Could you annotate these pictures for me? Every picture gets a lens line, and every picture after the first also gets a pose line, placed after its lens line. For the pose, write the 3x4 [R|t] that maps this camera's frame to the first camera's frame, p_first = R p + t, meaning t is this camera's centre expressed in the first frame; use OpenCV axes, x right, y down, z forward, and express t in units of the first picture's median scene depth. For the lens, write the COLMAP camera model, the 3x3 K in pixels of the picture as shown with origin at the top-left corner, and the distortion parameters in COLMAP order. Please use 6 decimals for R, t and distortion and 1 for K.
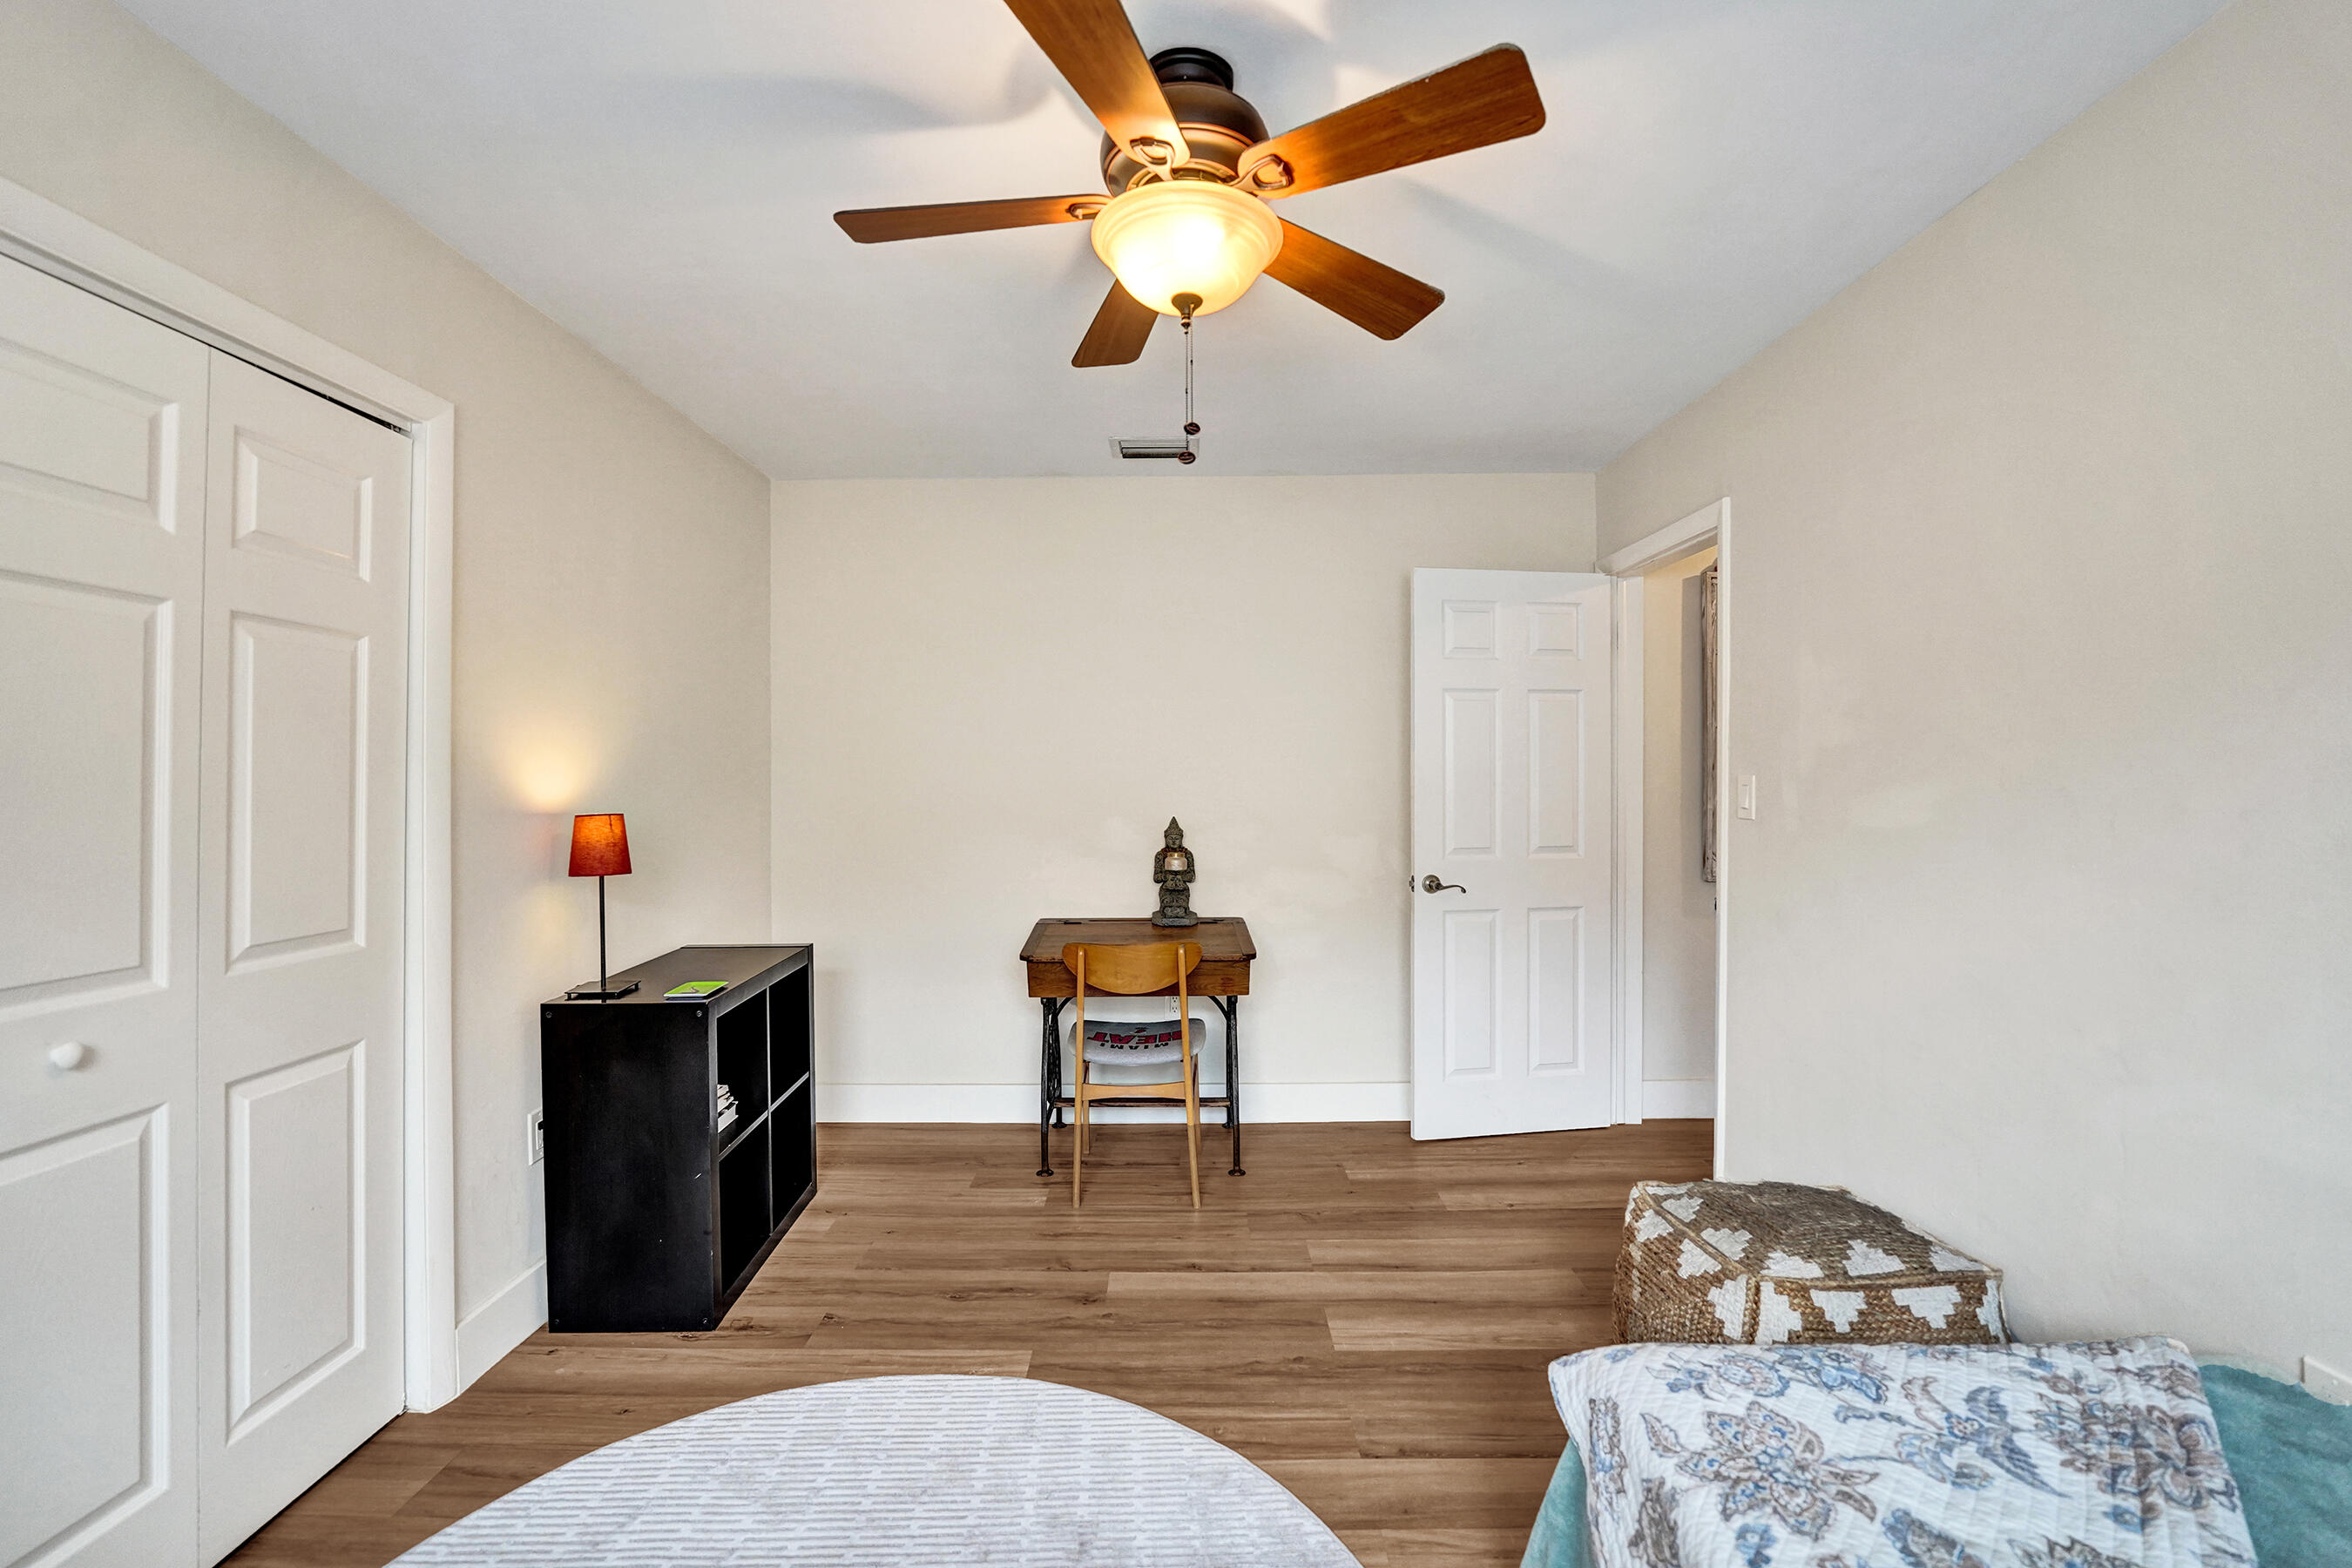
lens RADIAL K [[985.7, 0, 1176.0], [0, 985.7, 784.0], [0, 0, 1]] dist [-0.025799, 0.004315]
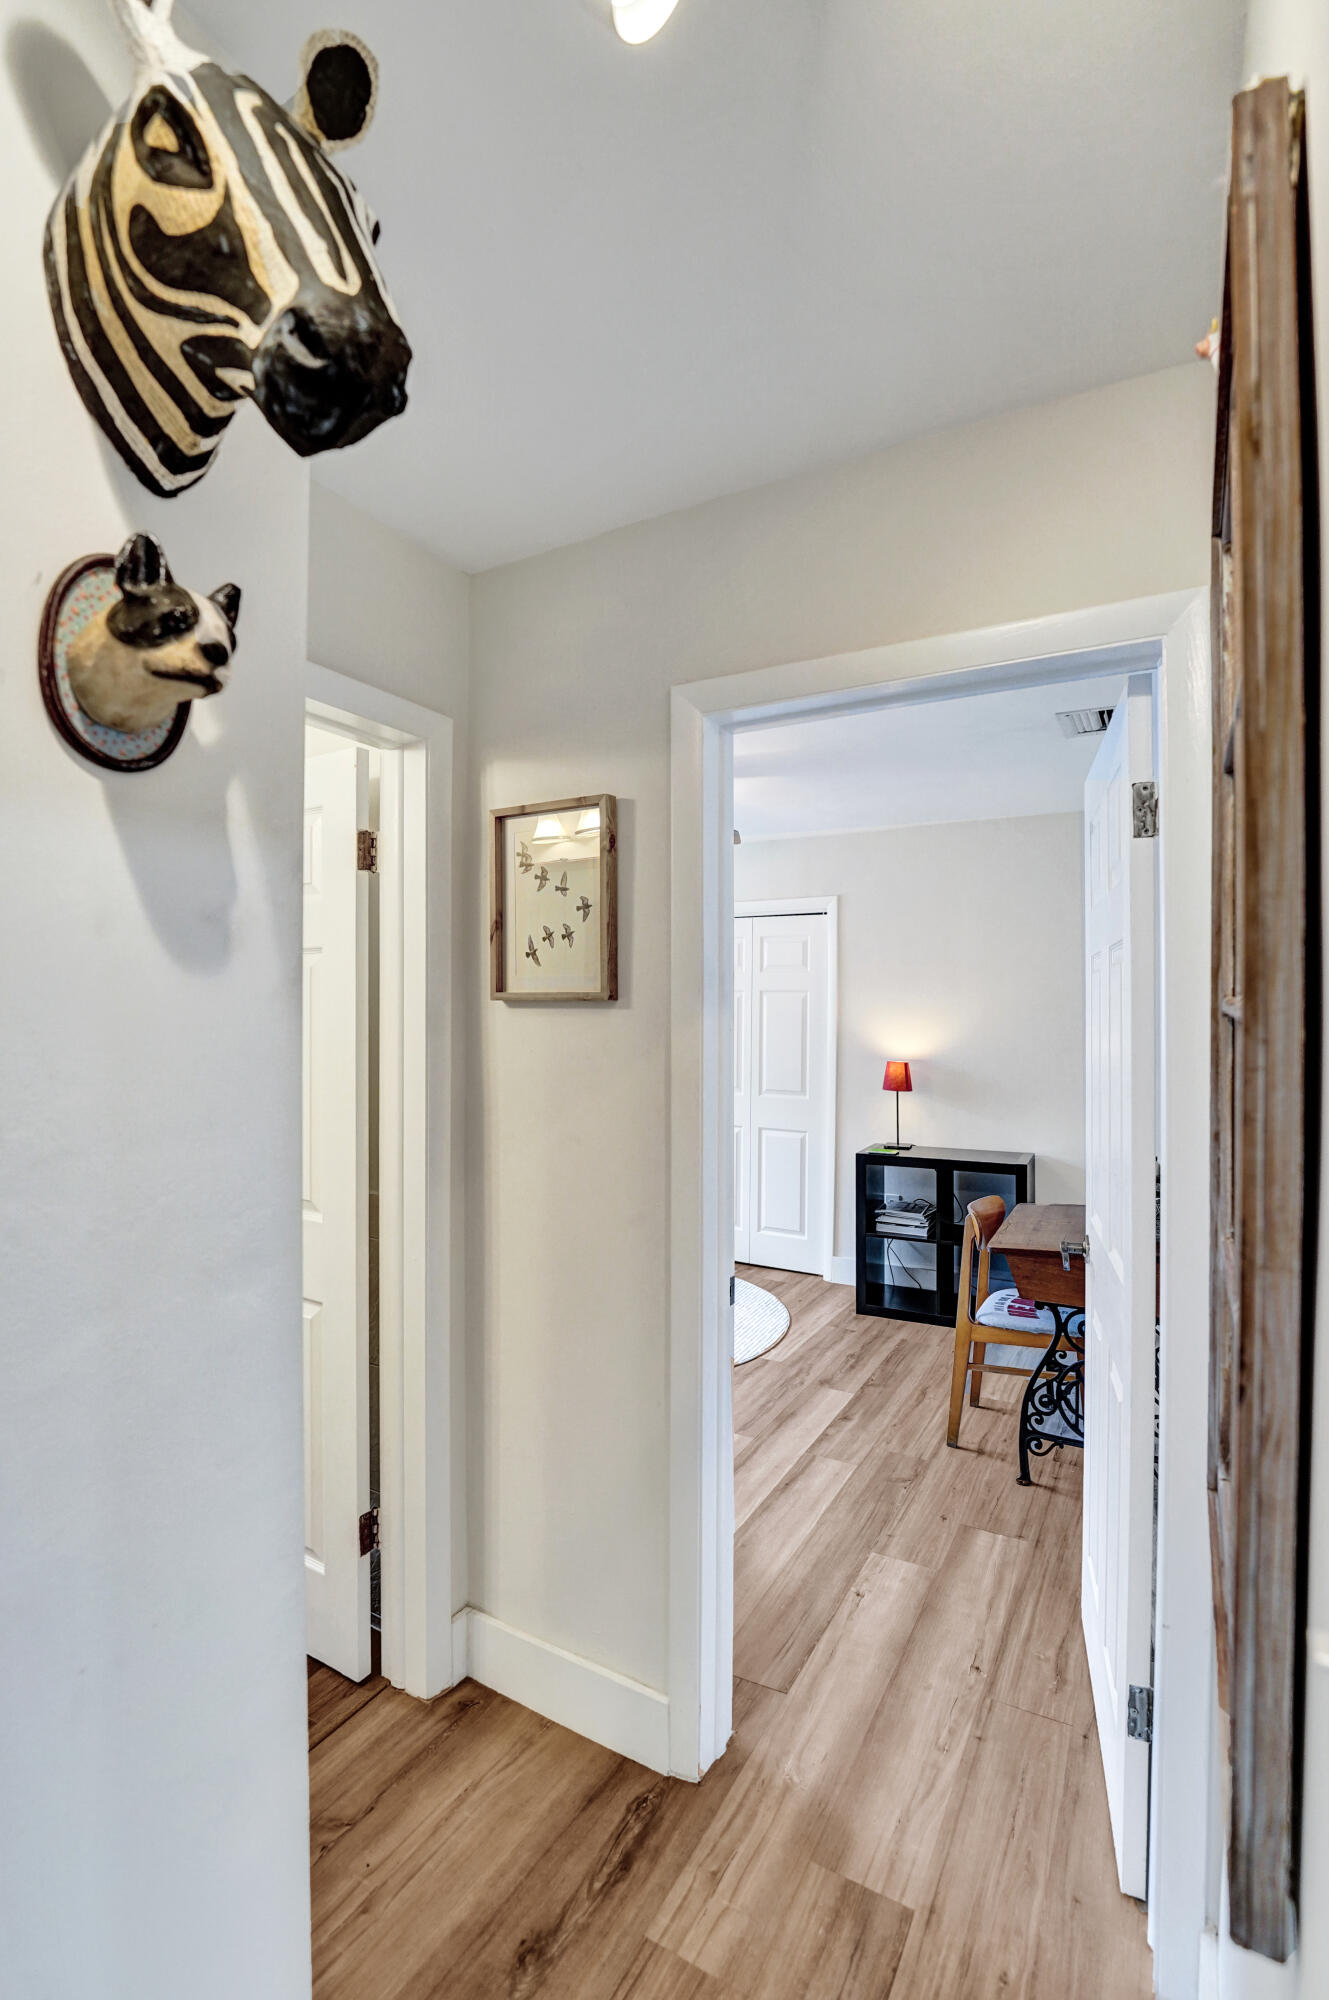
lens RADIAL K [[885.2, 0, 664.5], [0, 885.2, 1000.0], [0, 0, 1]] dist [-0.021332, -0.000126]
pose [[-0.474573, -0.012541, -0.880127, 1.268967], [-0.007036, 0.999921, -0.010455, -0.073190], [0.880188, 0.001231, -0.474623, 1.419302]]
